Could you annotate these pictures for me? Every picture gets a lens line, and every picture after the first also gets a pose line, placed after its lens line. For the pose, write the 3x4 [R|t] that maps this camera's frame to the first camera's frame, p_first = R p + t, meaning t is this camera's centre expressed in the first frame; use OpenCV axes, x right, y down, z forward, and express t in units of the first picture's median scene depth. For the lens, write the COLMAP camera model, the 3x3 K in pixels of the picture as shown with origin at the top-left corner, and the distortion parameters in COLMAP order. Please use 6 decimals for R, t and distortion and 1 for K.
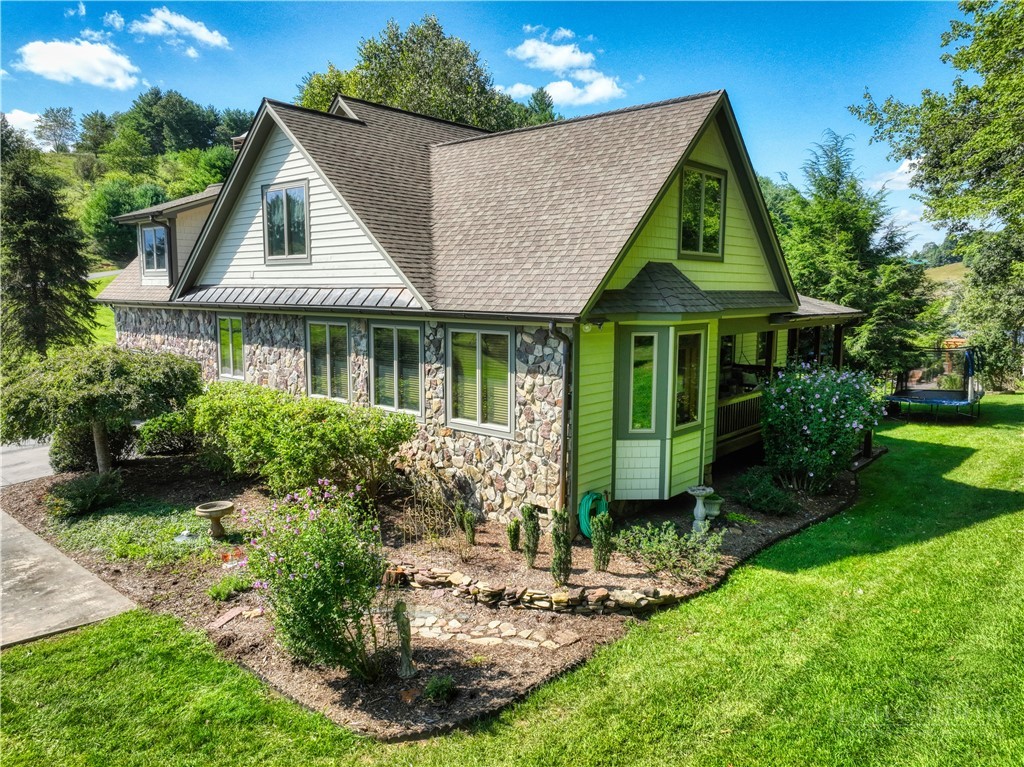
lens RADIAL K [[719.2, 0, 512.0], [0, 719.2, 383.5], [0, 0, 1]] dist [-0.000311, 0.012640]
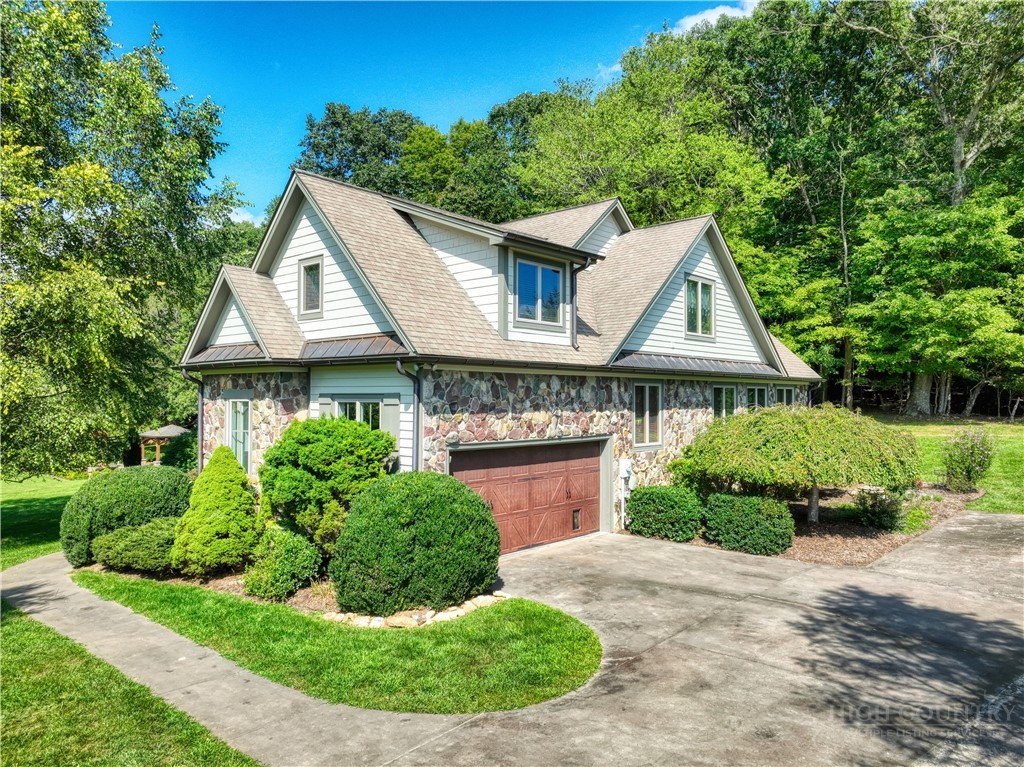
lens RADIAL K [[719.2, 0, 512.0], [0, 719.2, 383.5], [0, 0, 1]] dist [-0.000311, 0.012640]
pose [[0.007833, 0.010567, 0.999913, -1.647590], [0.120646, 0.992630, -0.011436, -0.123878], [-0.992665, 0.120725, 0.006500, 1.401143]]
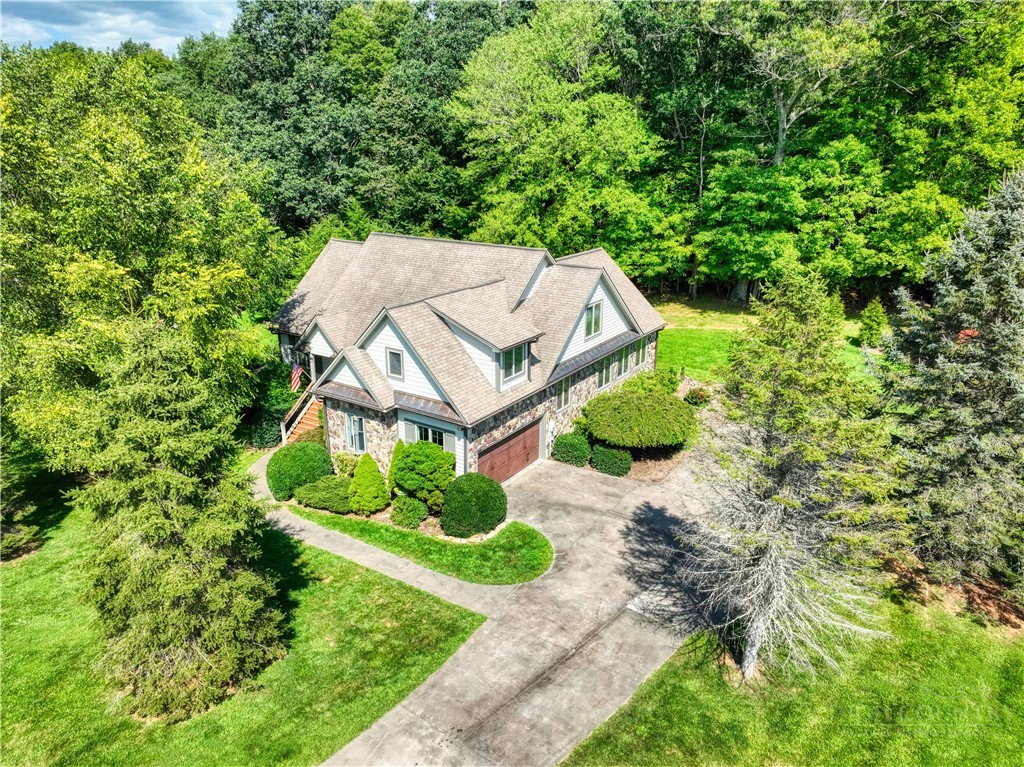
lens RADIAL K [[721.7, 0, 512.0], [0, 721.7, 383.5], [0, 0, 1]] dist [-0.011683, 0.031171]
pose [[-0.143519, -0.326445, 0.934257, -2.480544], [0.117319, 0.931761, 0.343596, -0.857555], [-0.982669, 0.158918, -0.095428, 1.551427]]
